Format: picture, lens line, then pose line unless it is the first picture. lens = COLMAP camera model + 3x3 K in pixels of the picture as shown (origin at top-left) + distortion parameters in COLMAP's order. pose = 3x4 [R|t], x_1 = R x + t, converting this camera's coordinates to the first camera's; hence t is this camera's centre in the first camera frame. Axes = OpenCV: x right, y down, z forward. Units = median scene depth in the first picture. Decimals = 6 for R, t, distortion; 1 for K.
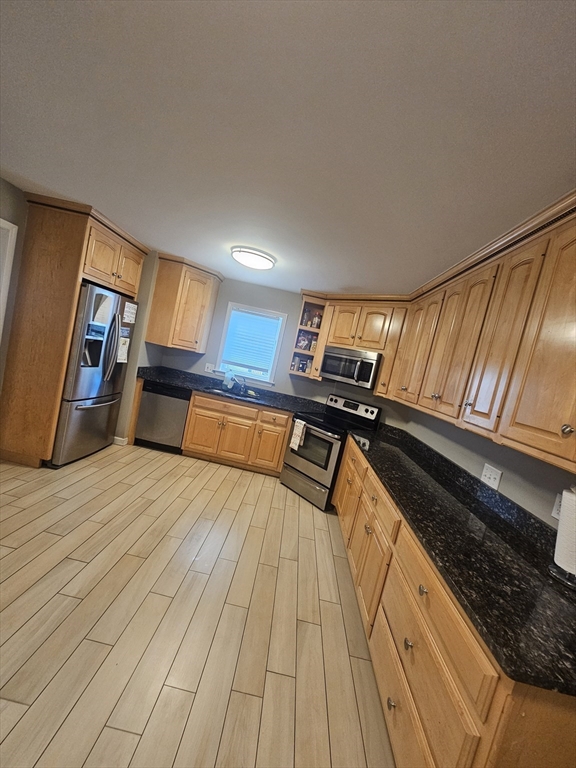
lens RADIAL K [[313.6, 0, 287.2], [0, 313.6, 383.8], [0, 0, 1]] dist [-0.002213, -0.000605]
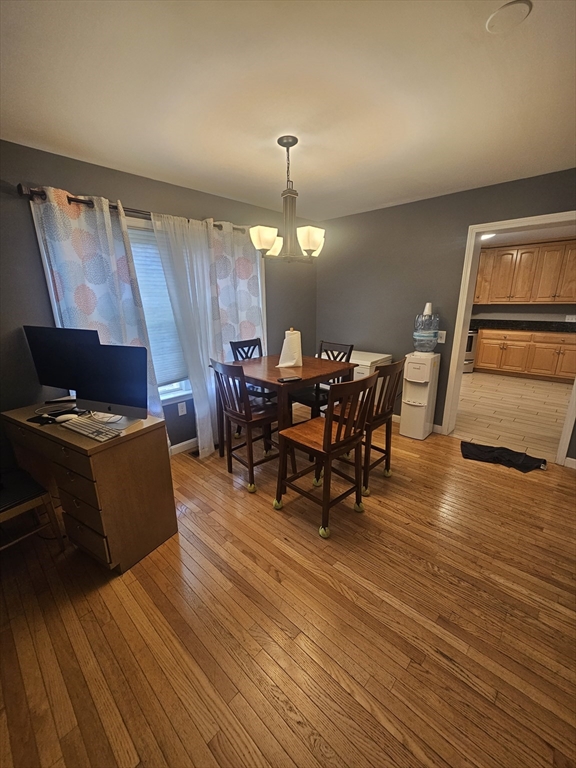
lens RADIAL K [[313.6, 0, 285.9], [0, 313.6, 386.1], [0, 0, 1]] dist [-0.002213, -0.000605]
pose [[0.639604, -0.415055, 0.647021, -2.254156], [0.213740, 0.904536, 0.368957, -0.551220], [-0.738391, -0.097692, 0.667259, 0.678703]]
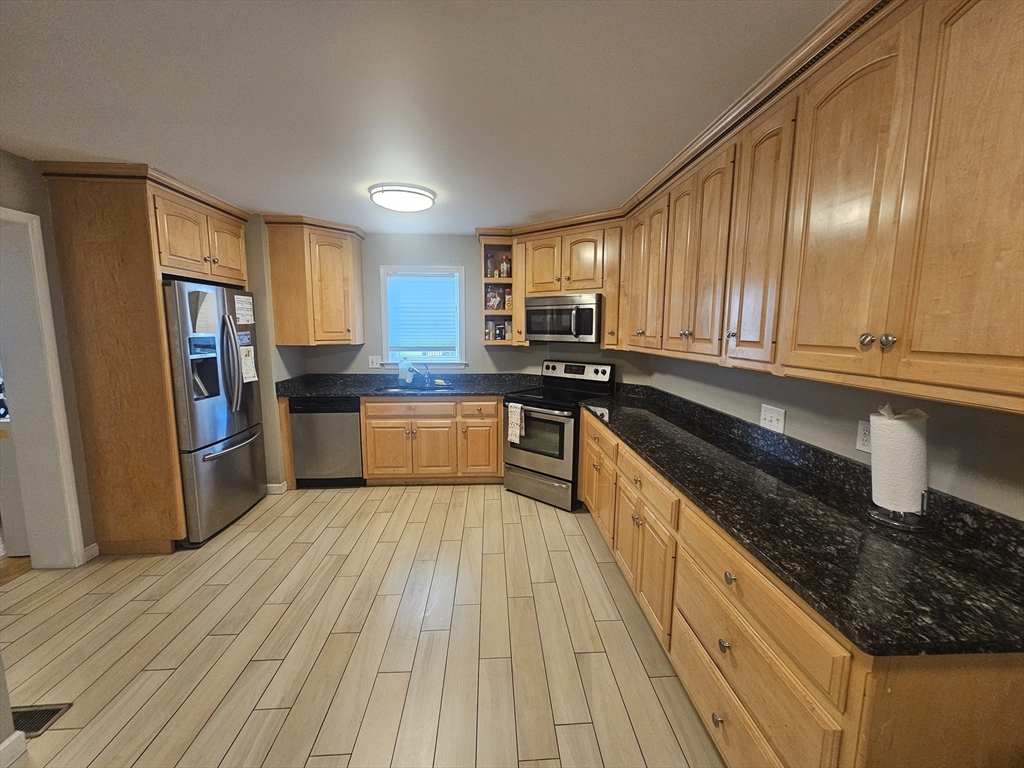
lens RADIAL K [[418.1, 0, 516.4], [0, 418.1, 383.2], [0, 0, 1]] dist [-0.002213, -0.000605]
pose [[0.971728, -0.222432, 0.079180, -0.028764], [0.216684, 0.973350, 0.075091, -0.006966], [-0.093773, -0.055811, 0.994028, 0.012205]]
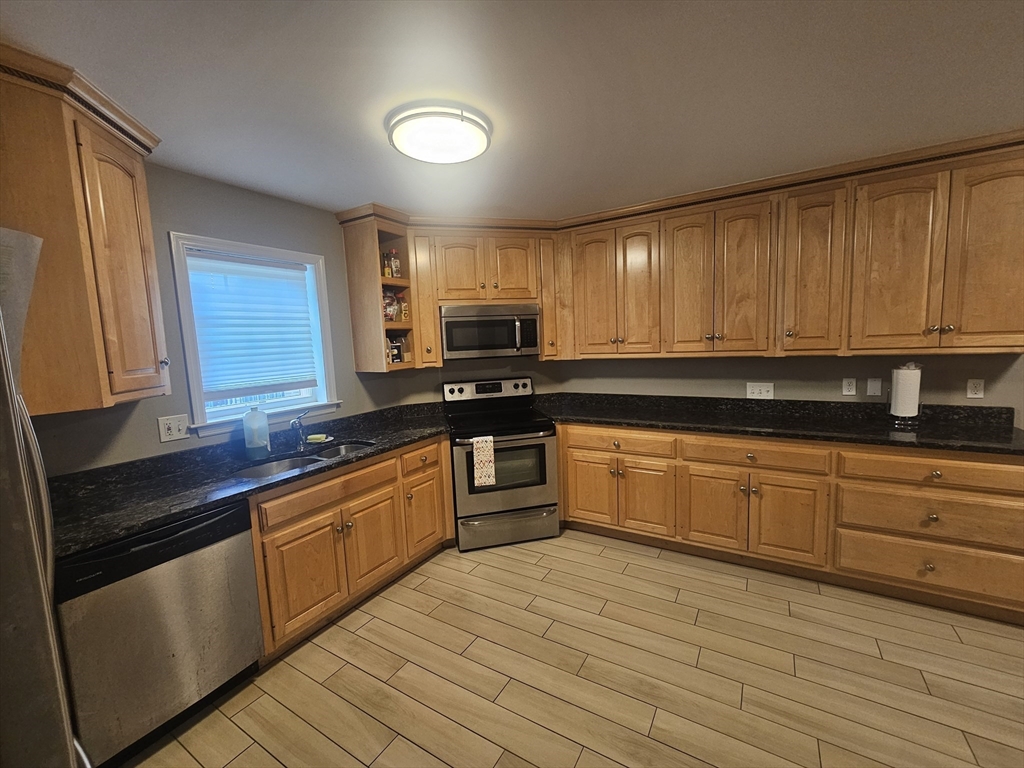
lens RADIAL K [[418.1, 0, 516.3], [0, 418.1, 385.0], [0, 0, 1]] dist [-0.002213, -0.000605]
pose [[0.454695, -0.326523, 0.828635, -0.735635], [0.211120, 0.943372, 0.255887, -0.221947], [-0.865263, 0.058591, 0.497882, 0.711896]]
